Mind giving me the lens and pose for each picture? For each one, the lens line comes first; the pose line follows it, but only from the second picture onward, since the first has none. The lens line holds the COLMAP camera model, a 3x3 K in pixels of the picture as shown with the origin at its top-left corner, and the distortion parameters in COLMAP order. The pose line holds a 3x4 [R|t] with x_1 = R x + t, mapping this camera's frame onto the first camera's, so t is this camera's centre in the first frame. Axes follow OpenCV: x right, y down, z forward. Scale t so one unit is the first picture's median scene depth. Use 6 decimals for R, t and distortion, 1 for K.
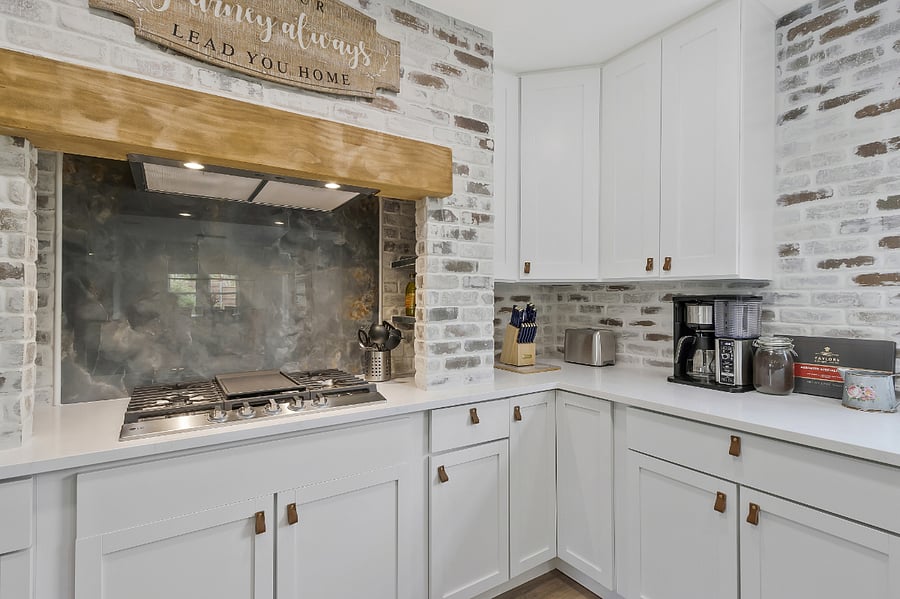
lens RADIAL K [[427.5, 0, 449.7], [0, 427.5, 295.1], [0, 0, 1]] dist [0.001254, -0.000973]
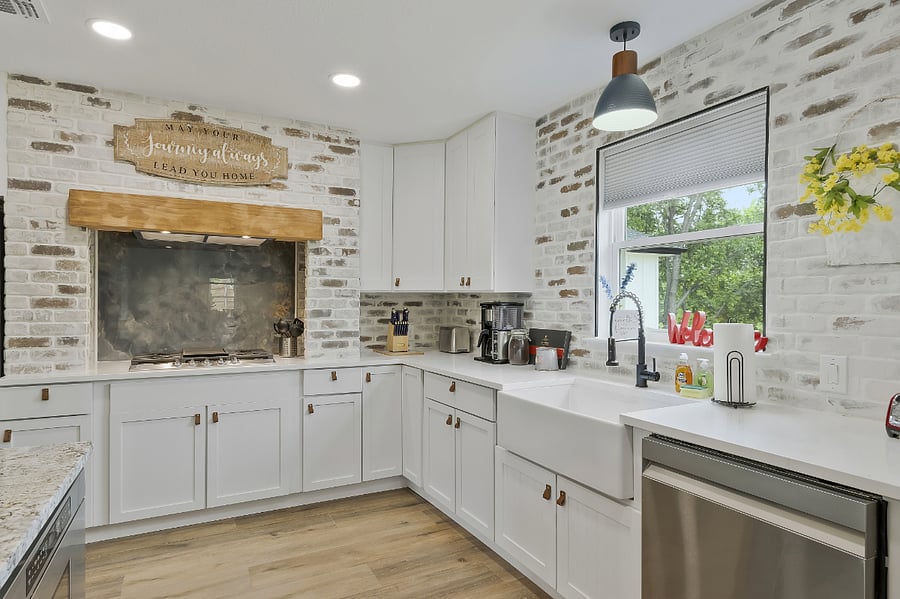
lens RADIAL K [[501.6, 0, 450.4], [0, 501.6, 304.9], [0, 0, 1]] dist [0.001849, 0.002523]
pose [[0.996372, 0.005866, -0.084903, 0.665856], [-0.004866, 0.999916, 0.011982, -0.012706], [0.084966, -0.011525, 0.996317, -0.870849]]
